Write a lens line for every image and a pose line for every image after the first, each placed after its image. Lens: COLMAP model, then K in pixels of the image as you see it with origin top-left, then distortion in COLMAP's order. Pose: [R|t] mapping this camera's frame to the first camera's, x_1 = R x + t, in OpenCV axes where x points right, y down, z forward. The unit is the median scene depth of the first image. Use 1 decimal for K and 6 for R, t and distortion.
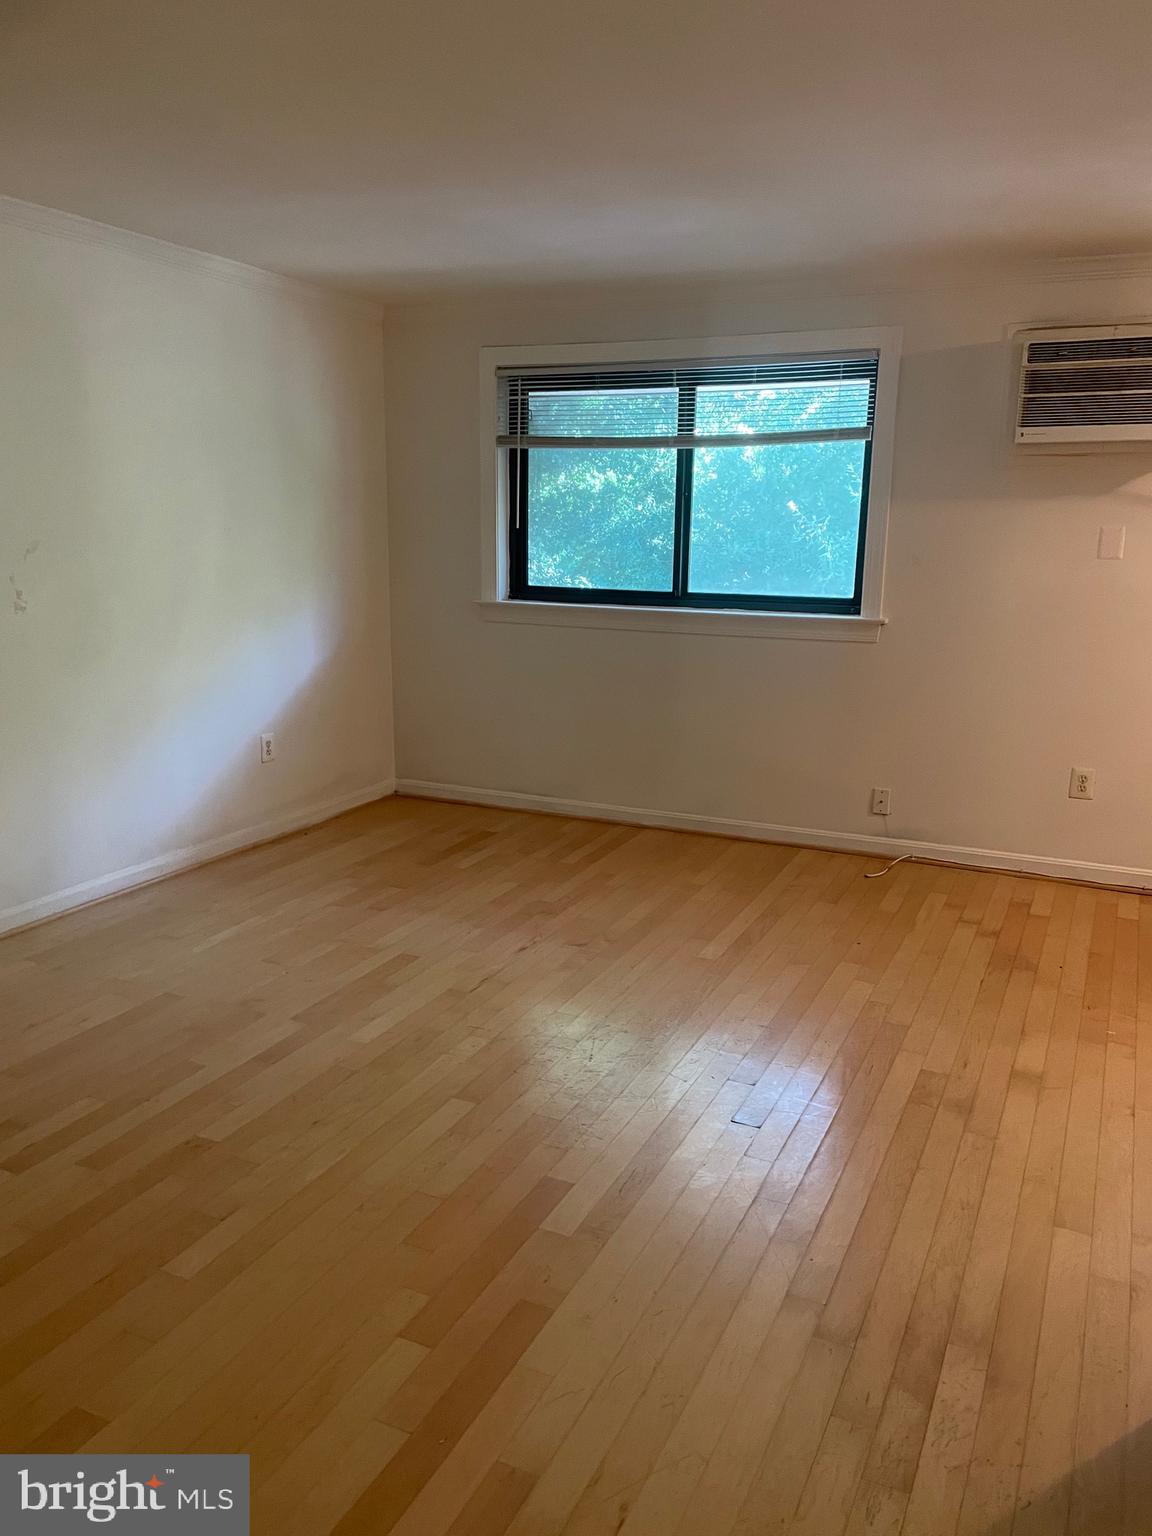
lens RADIAL K [[1173.2, 0, 576.0], [0, 1173.2, 768.0], [0, 0, 1]] dist [0.094966, -0.144987]
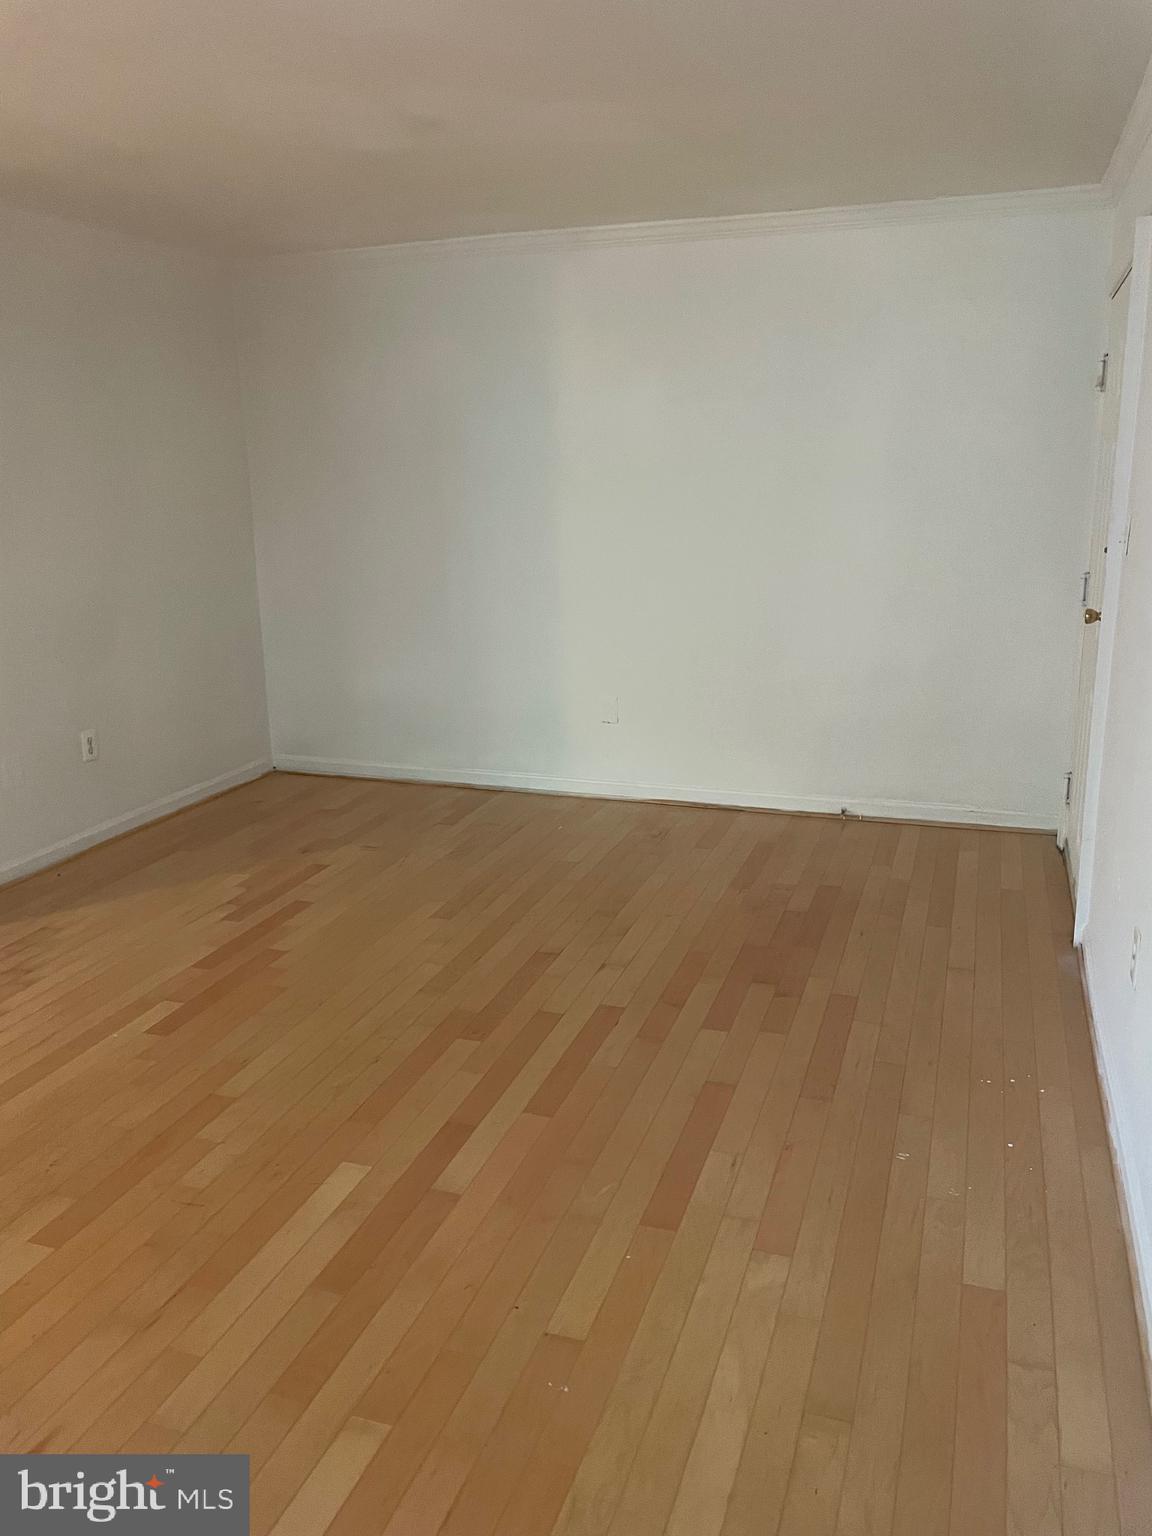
lens RADIAL K [[1173.2, 0, 576.0], [0, 1173.2, 768.0], [0, 0, 1]] dist [0.094966, -0.144987]
pose [[-0.993319, 0.019973, -0.113663, -0.199244], [-0.033169, 0.893940, 0.446957, -0.292831], [0.110535, 0.447741, -0.887305, 1.301654]]
